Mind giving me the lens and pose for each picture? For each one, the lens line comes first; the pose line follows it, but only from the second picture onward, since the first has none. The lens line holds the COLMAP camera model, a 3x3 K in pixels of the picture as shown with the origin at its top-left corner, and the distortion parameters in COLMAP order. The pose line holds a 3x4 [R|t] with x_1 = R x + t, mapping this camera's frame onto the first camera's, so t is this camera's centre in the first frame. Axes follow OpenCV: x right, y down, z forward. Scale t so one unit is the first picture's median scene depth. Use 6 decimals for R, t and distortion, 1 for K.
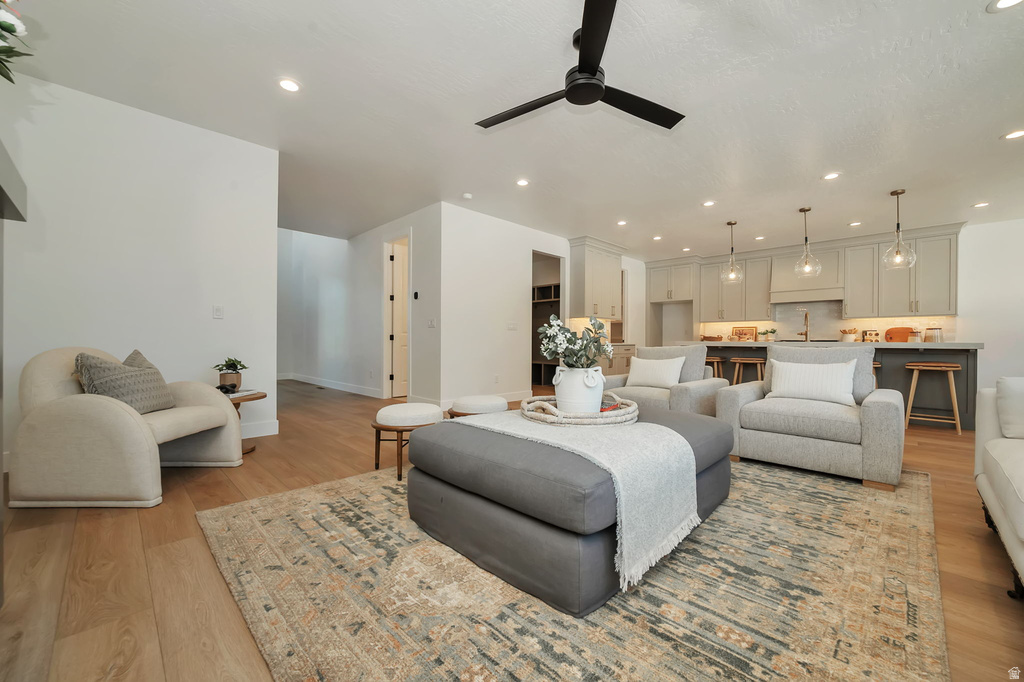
lens RADIAL K [[401.4, 0, 512.7], [0, 401.4, 342.0], [0, 0, 1]] dist [0.000081, 0.000457]
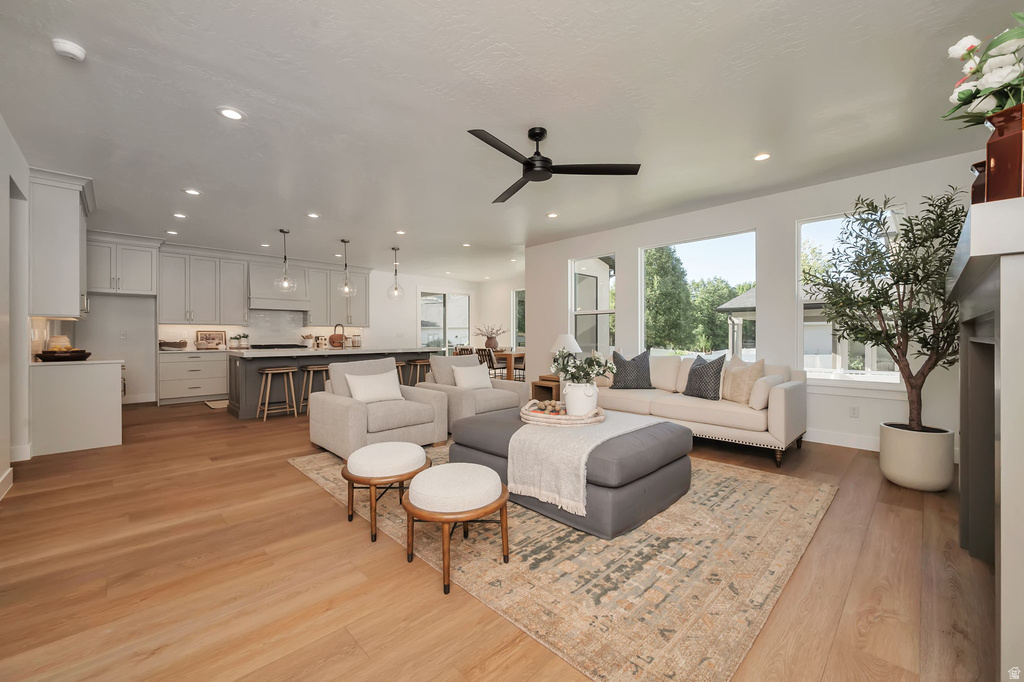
lens RADIAL K [[401.4, 0, 514.9], [0, 401.4, 335.3], [0, 0, 1]] dist [0.000081, 0.000457]
pose [[0.018556, -0.003384, 0.999822, -1.317942], [0.003838, 0.999987, 0.003313, -0.115574], [-0.999820, 0.003776, 0.018569, 1.214868]]
